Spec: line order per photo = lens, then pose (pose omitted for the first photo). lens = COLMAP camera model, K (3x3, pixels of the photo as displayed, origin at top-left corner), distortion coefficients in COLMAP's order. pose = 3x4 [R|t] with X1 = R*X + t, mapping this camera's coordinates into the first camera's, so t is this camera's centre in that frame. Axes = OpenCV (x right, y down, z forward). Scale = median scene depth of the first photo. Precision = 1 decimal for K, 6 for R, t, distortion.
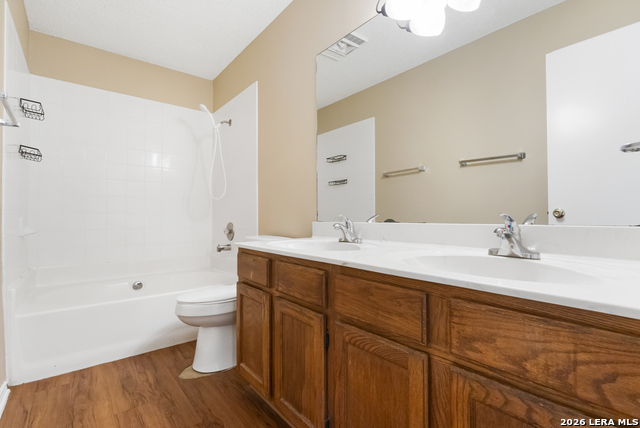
lens RADIAL K [[300.2, 0, 315.1], [0, 300.2, 216.7], [0, 0, 1]] dist [0.001303, 0.001313]
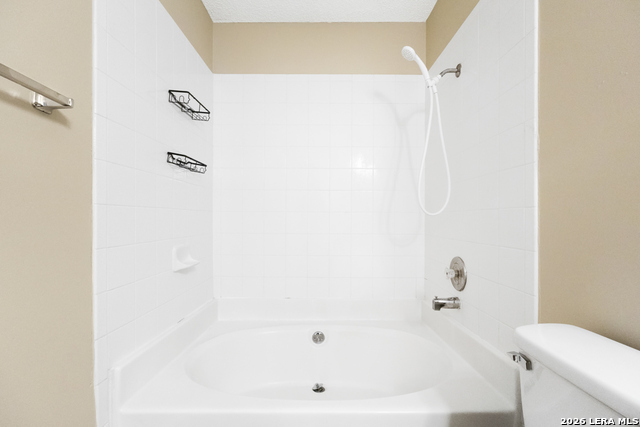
lens RADIAL K [[300.2, 0, 317.1], [0, 300.2, 217.9], [0, 0, 1]] dist [0.001303, 0.001313]
pose [[0.782560, 0.000260, -0.622575, -0.147792], [-0.003486, 0.999986, -0.003965, -0.046682], [0.622565, 0.005273, 0.782550, 0.428483]]
